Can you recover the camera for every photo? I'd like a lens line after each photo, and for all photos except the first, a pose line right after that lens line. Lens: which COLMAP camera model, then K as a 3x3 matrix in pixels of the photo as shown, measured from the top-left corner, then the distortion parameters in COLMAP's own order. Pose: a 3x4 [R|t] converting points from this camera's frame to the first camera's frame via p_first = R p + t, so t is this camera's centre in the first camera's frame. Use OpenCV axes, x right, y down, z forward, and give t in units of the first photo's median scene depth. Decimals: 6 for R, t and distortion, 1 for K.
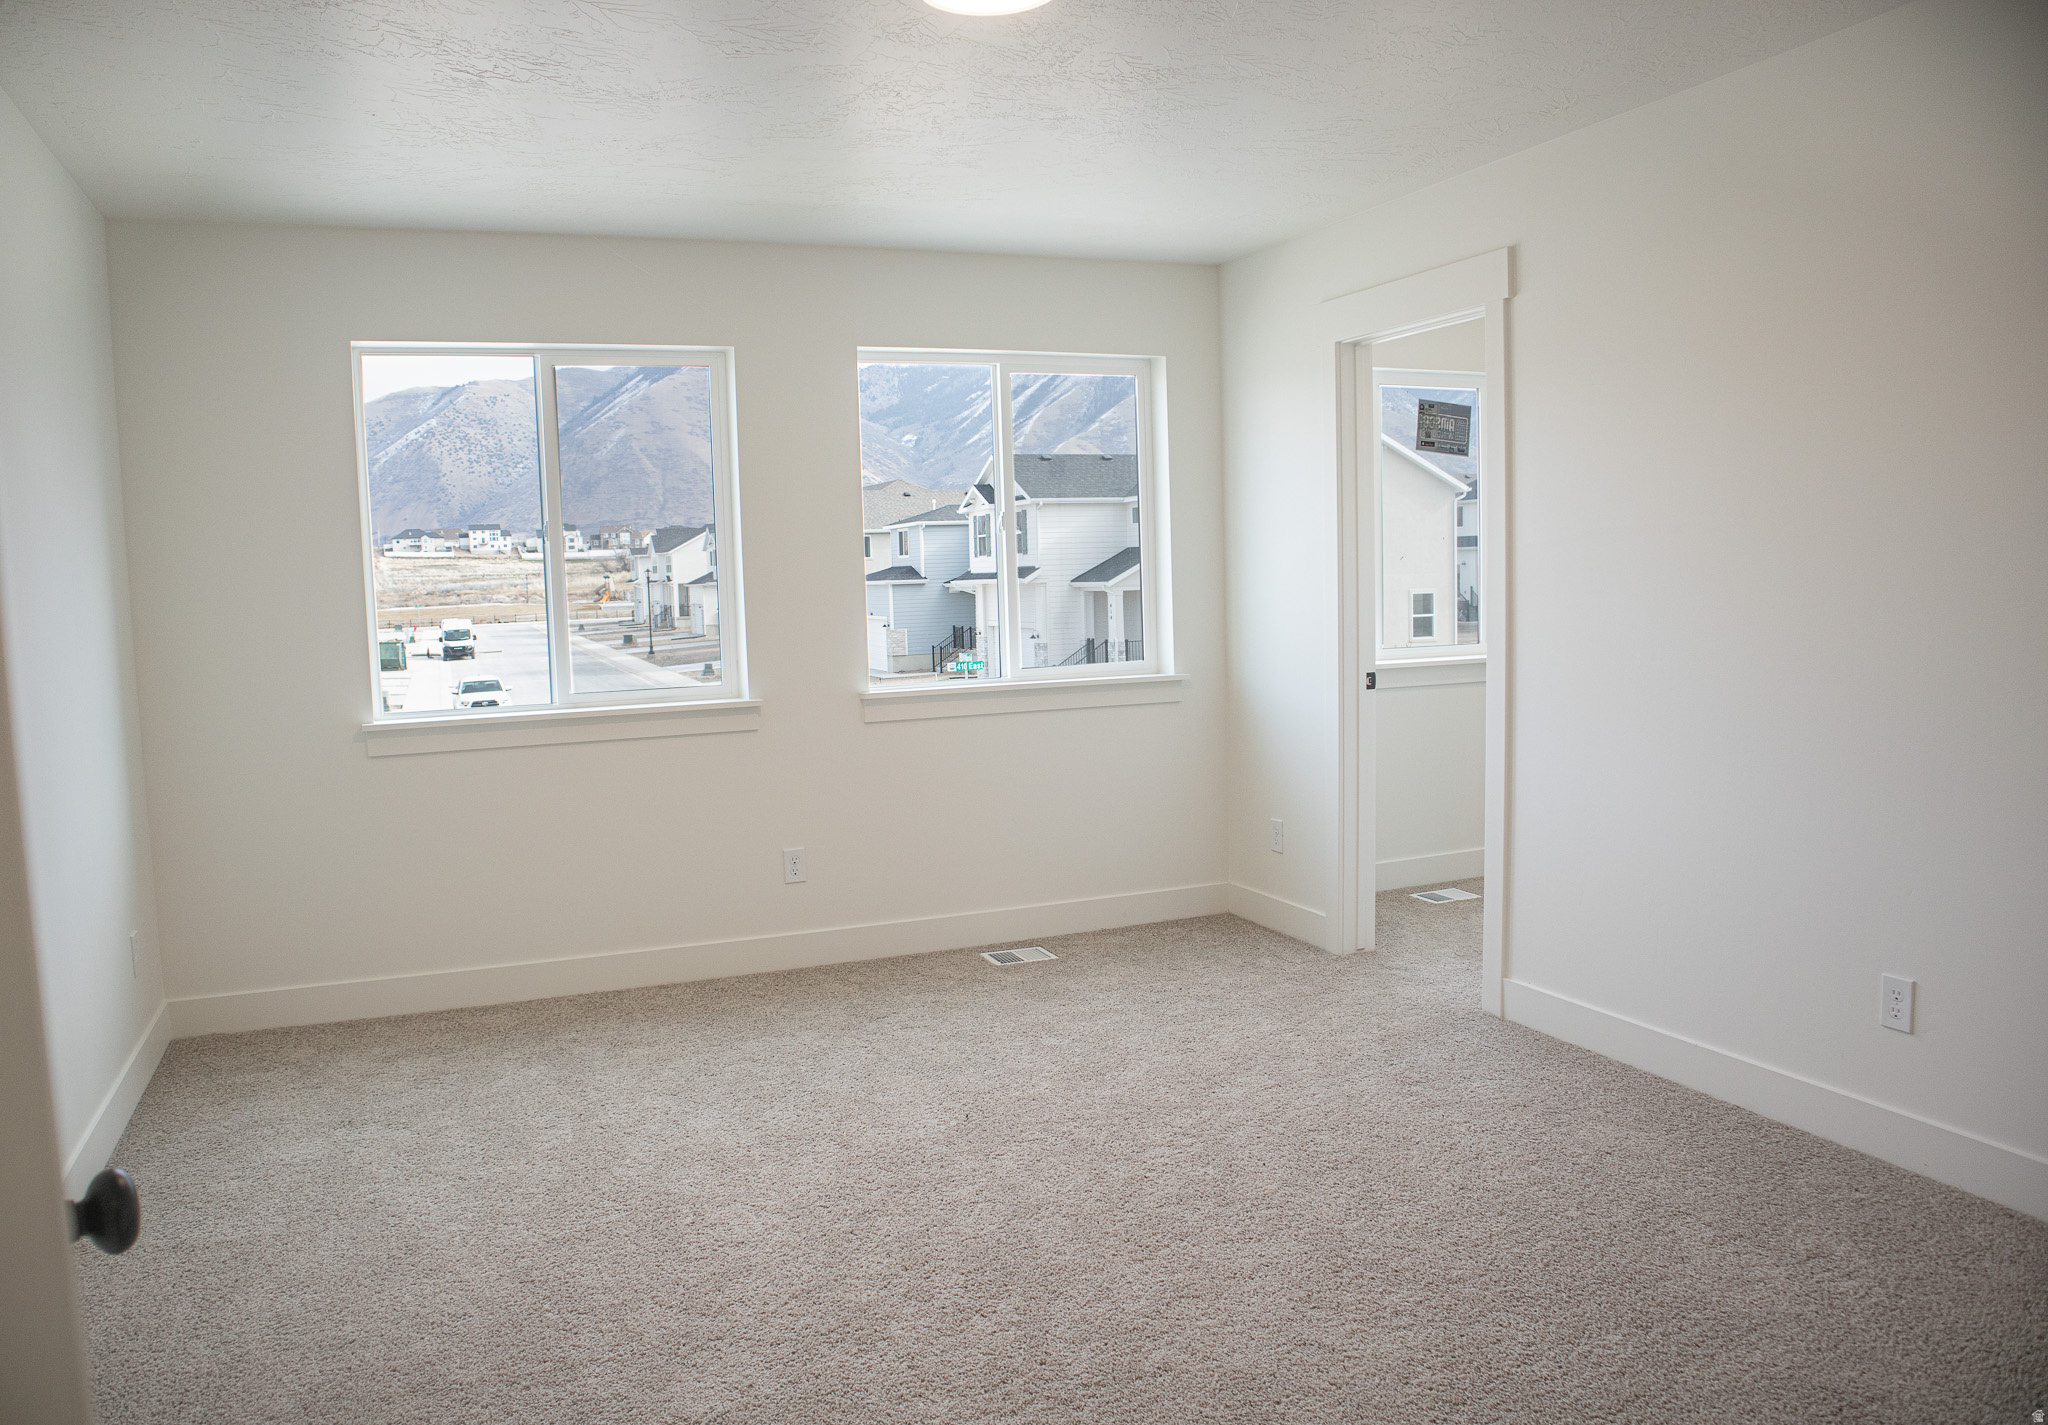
lens RADIAL K [[1441.2, 0, 1024.0], [0, 1441.2, 712.5], [0, 0, 1]] dist [-0.003275, -0.000469]
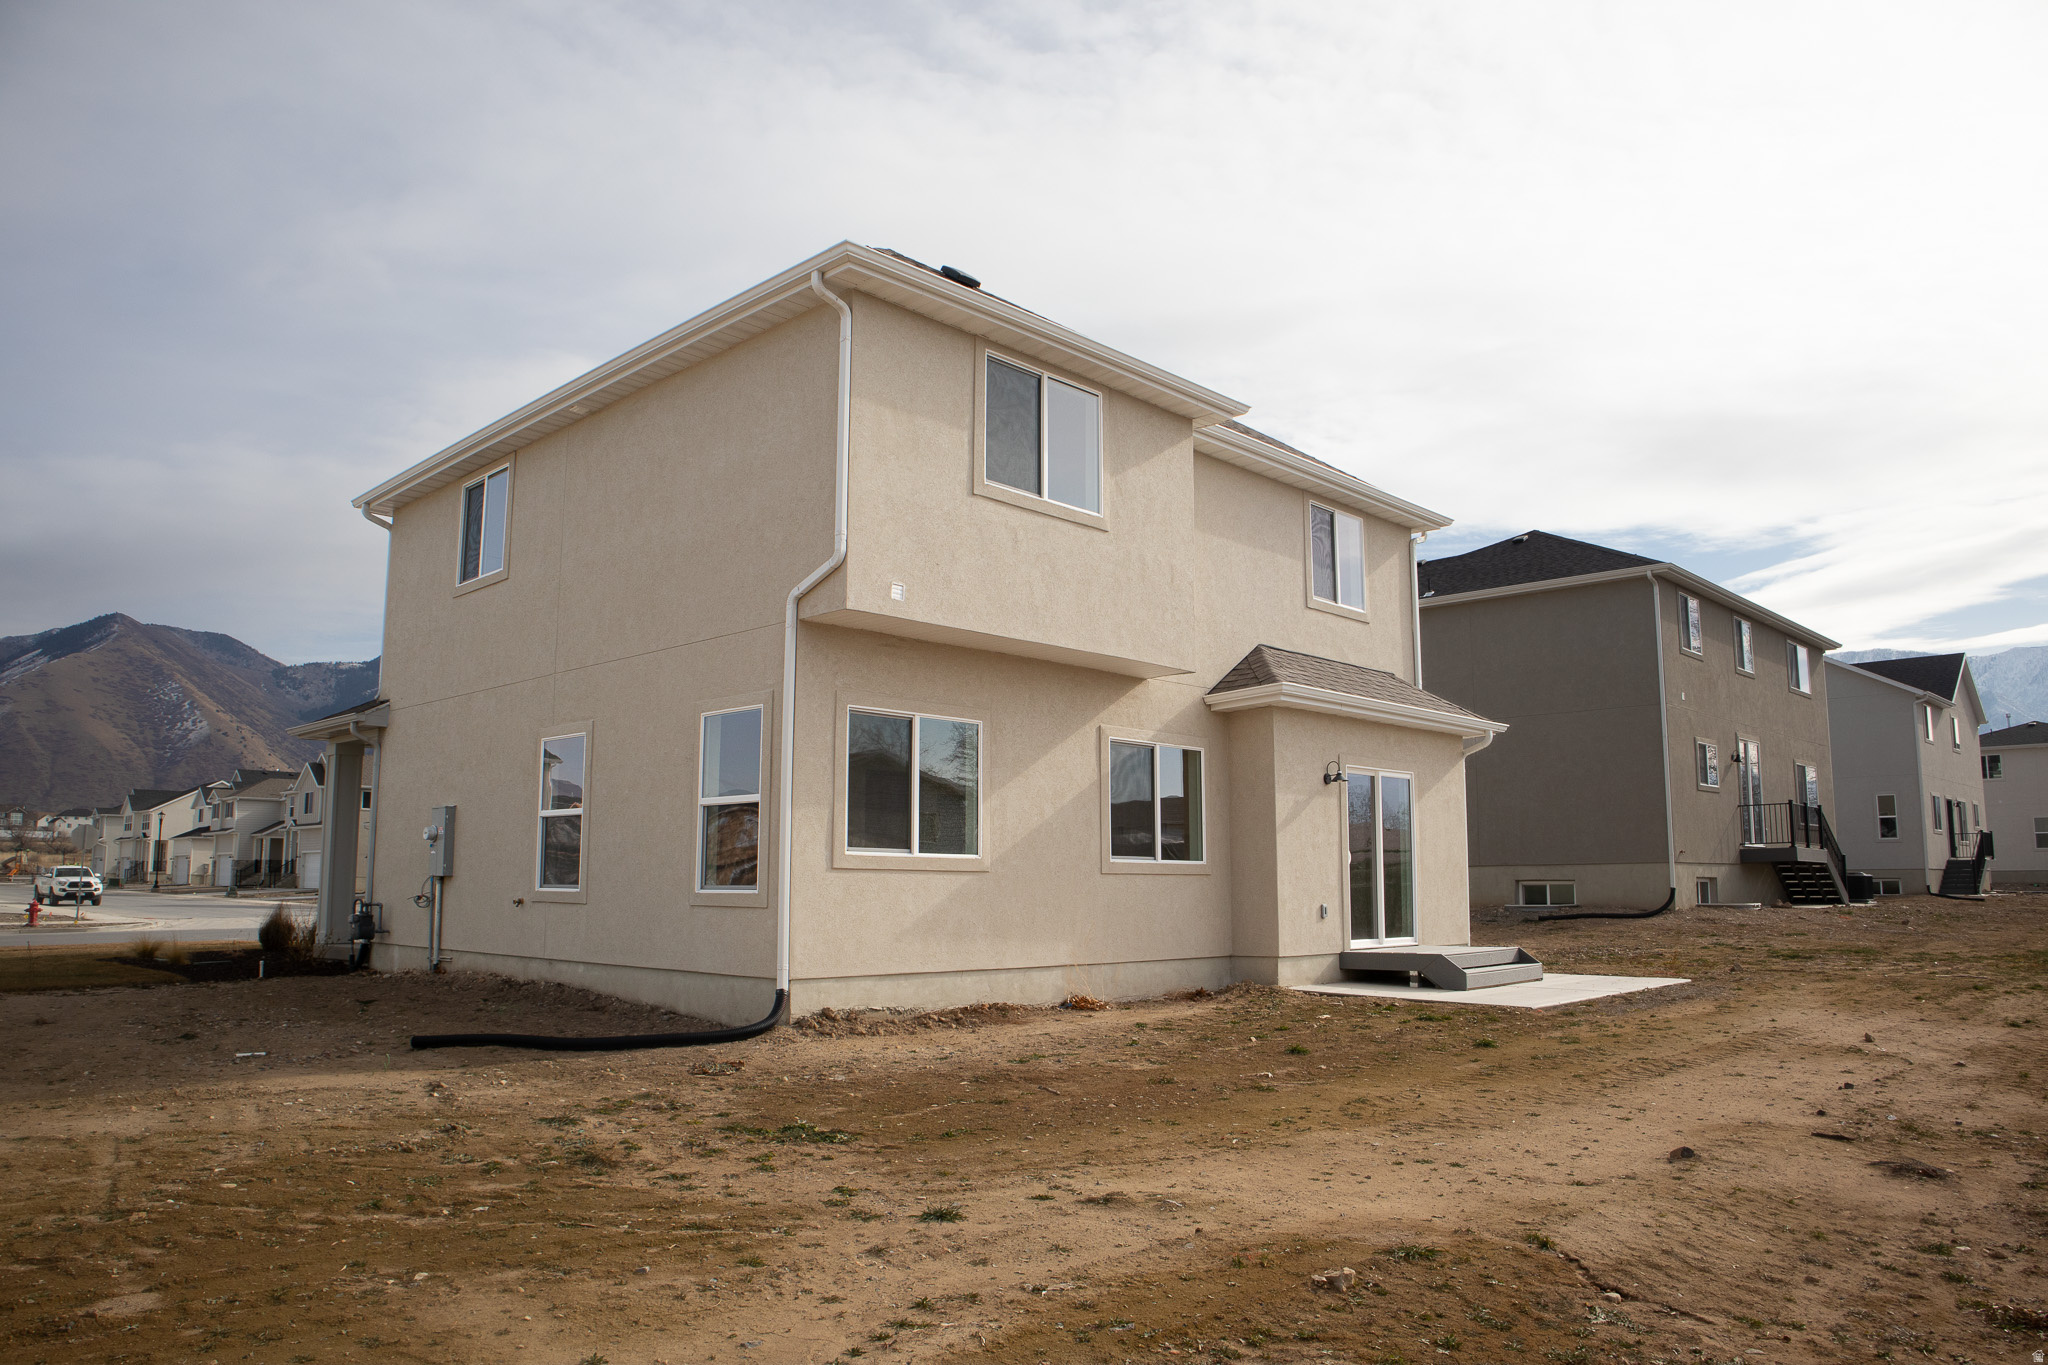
lens RADIAL K [[1428.1, 0, 1024.0], [0, 1428.1, 682.5], [0, 0, 1]] dist [-0.091577, 0.000938]
pose [[0.927380, 0.091536, 0.362751, -0.020366], [0.001293, 0.968817, -0.247775, 0.050362], [-0.374119, 0.230251, 0.898343, -0.187715]]
